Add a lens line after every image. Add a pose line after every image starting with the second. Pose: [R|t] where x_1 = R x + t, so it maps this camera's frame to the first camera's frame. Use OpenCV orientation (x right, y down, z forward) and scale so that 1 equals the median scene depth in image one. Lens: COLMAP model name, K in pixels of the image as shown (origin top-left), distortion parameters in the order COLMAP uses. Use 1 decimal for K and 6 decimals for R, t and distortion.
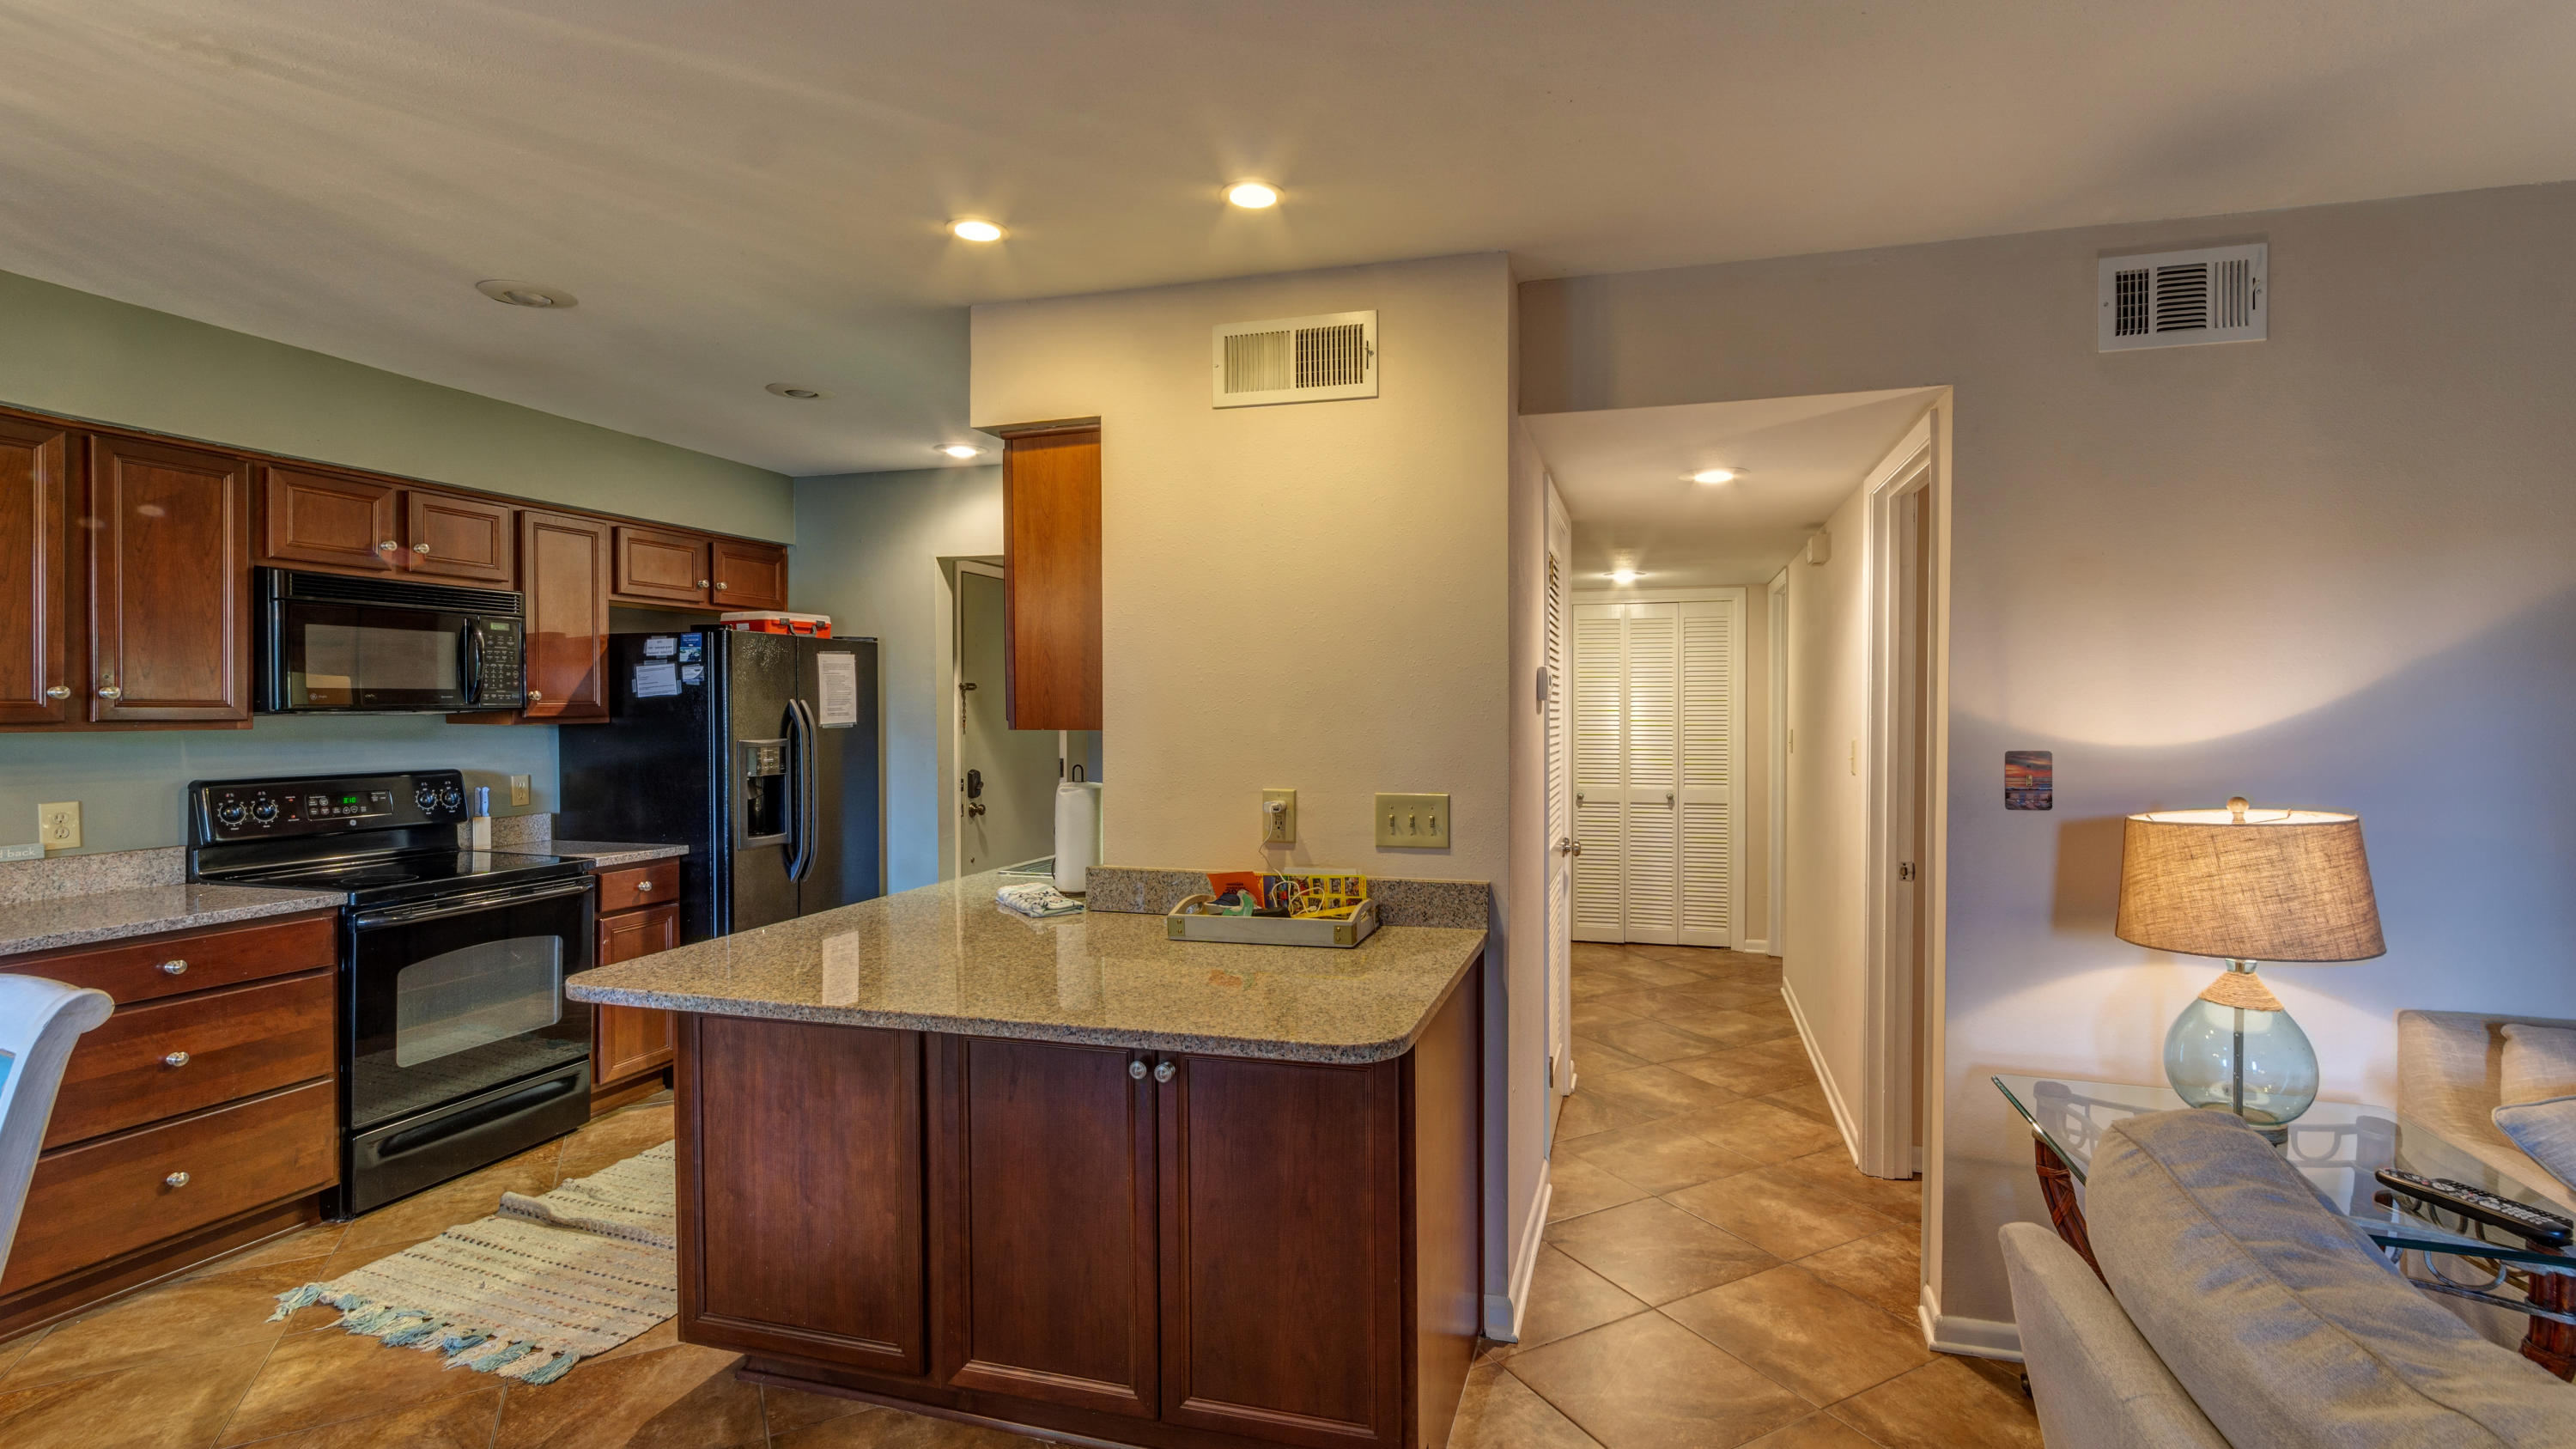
lens RADIAL K [[1129.7, 0, 1287.9], [0, 1129.7, 725.7], [0, 0, 1]] dist [-0.007384, 0.000980]
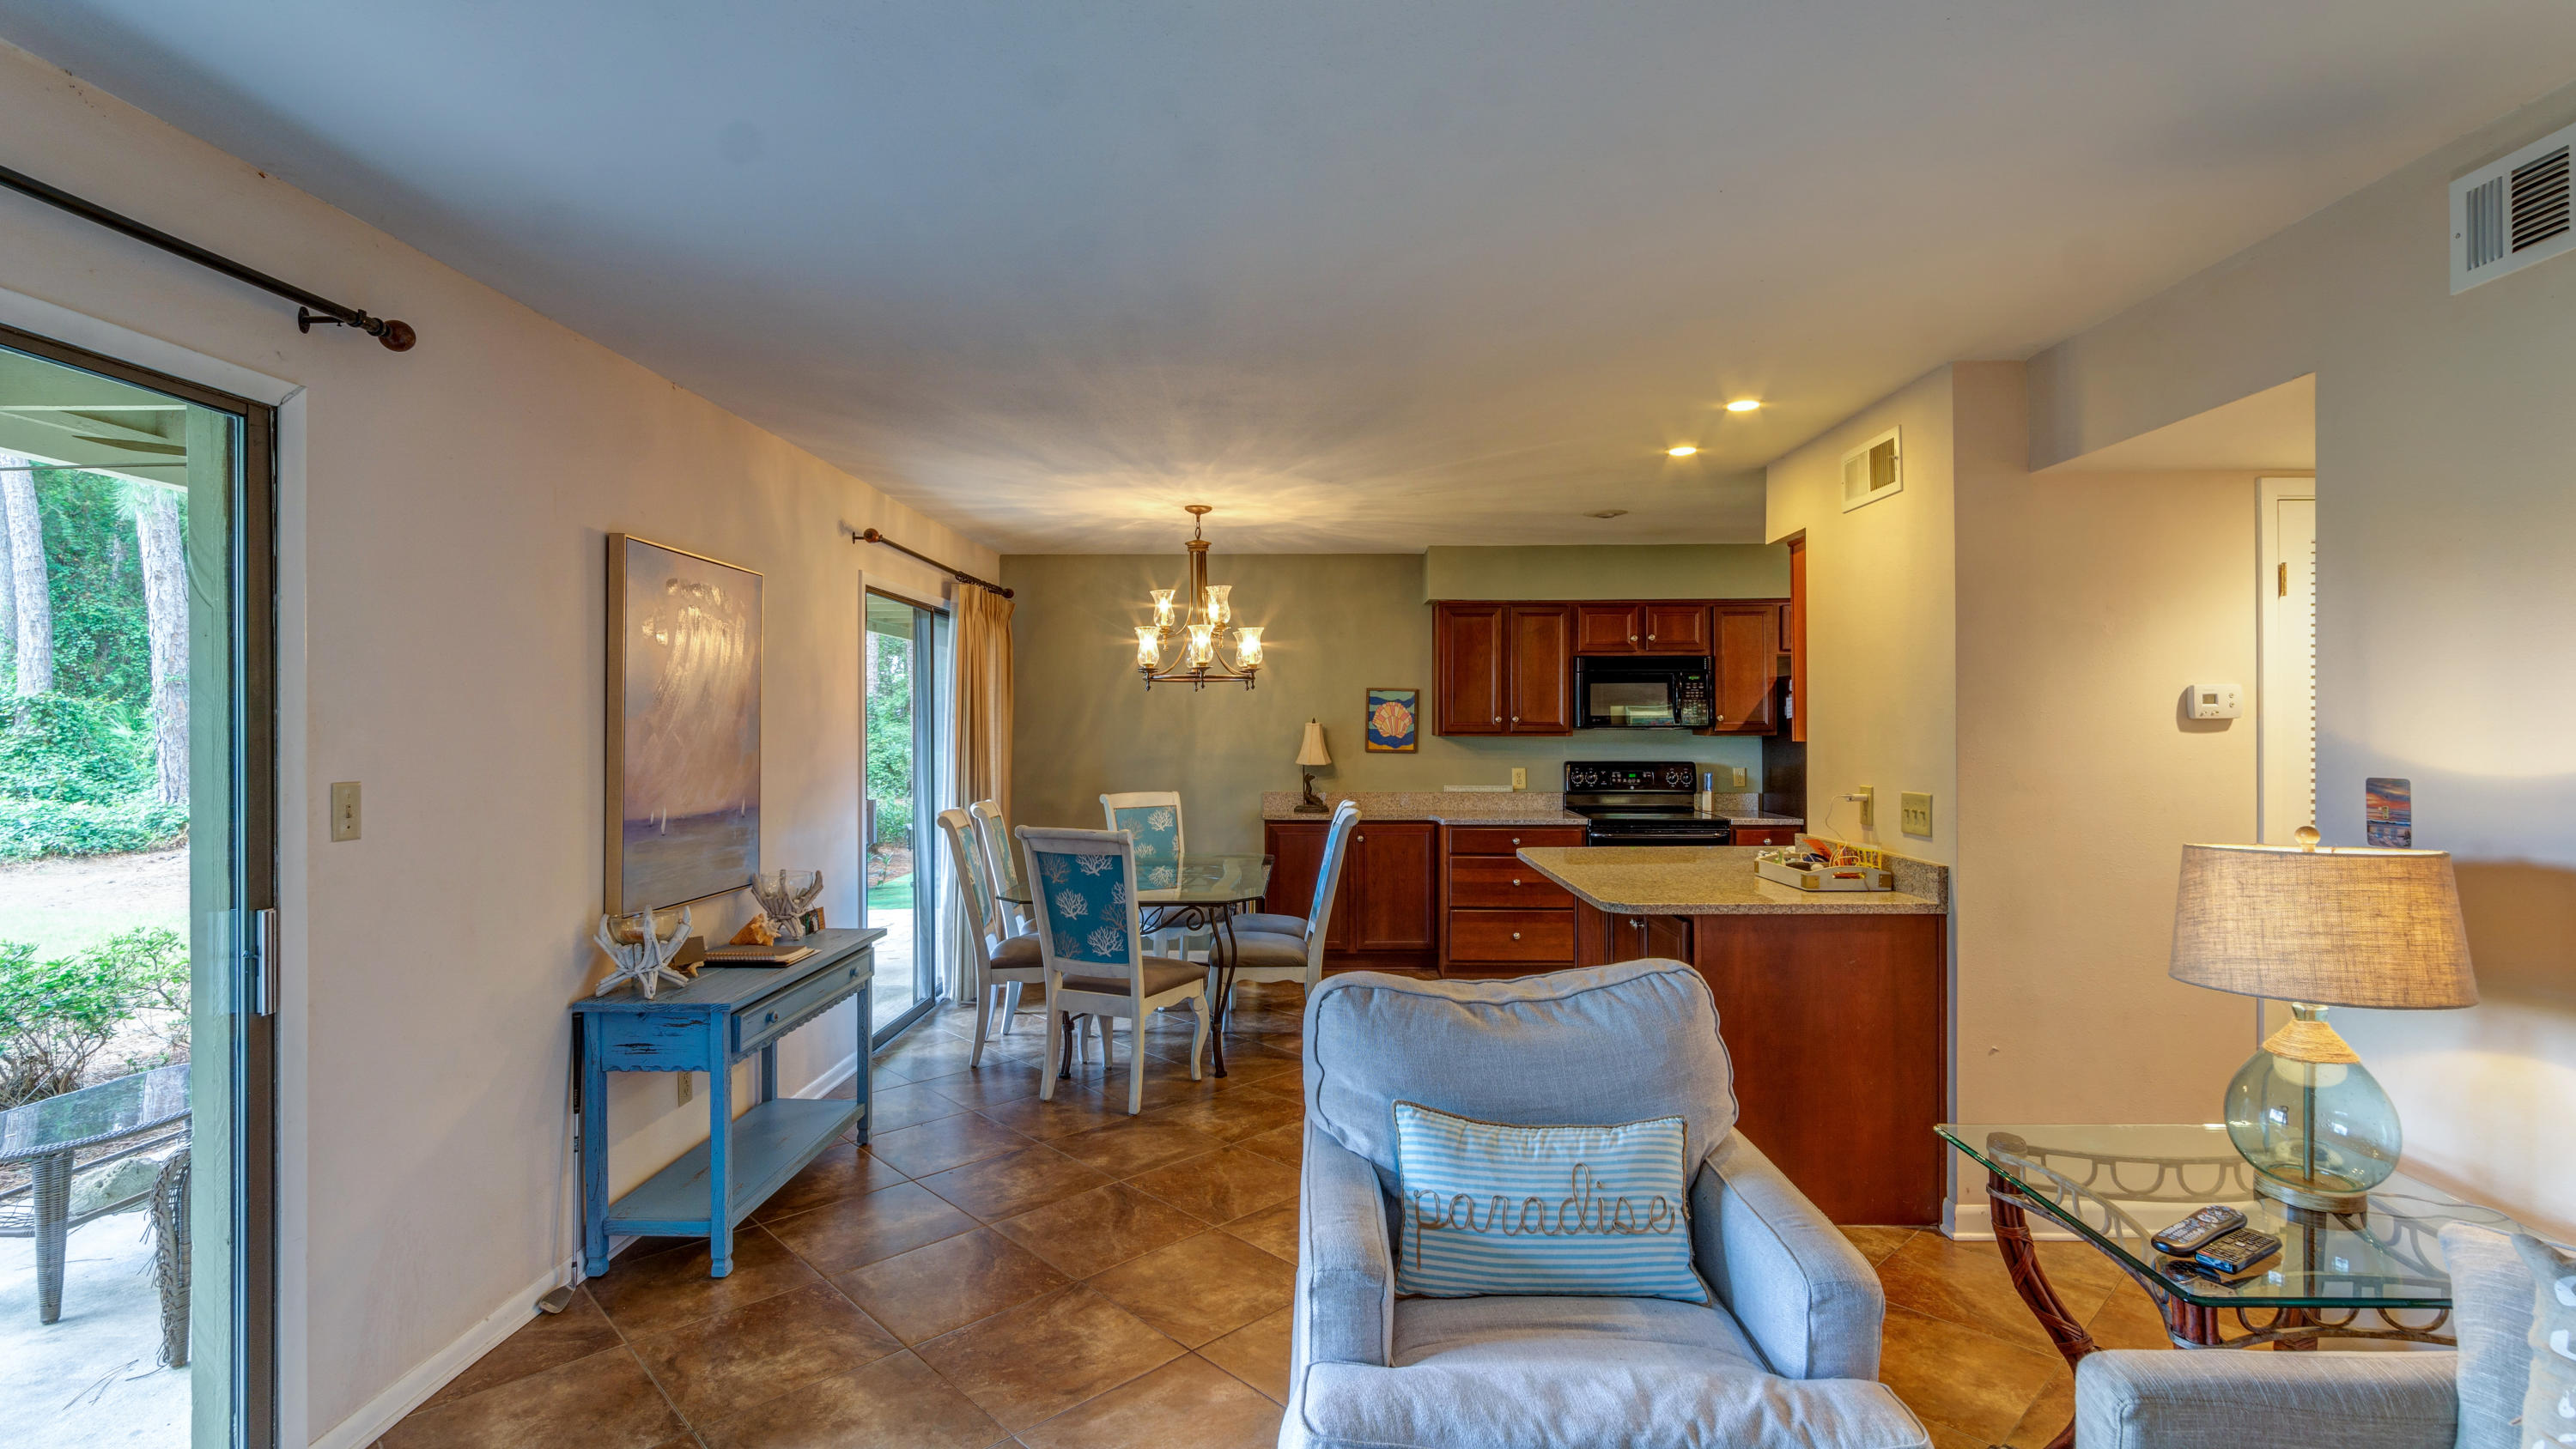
lens RADIAL K [[1129.4, 0, 1291.2], [0, 1129.4, 725.6], [0, 0, 1]] dist [-0.007384, 0.000980]
pose [[0.256719, 0.000332, -0.966486, 1.065014], [-0.011786, 0.999927, -0.002787, -0.004485], [0.966414, 0.012106, 0.256704, -0.020600]]
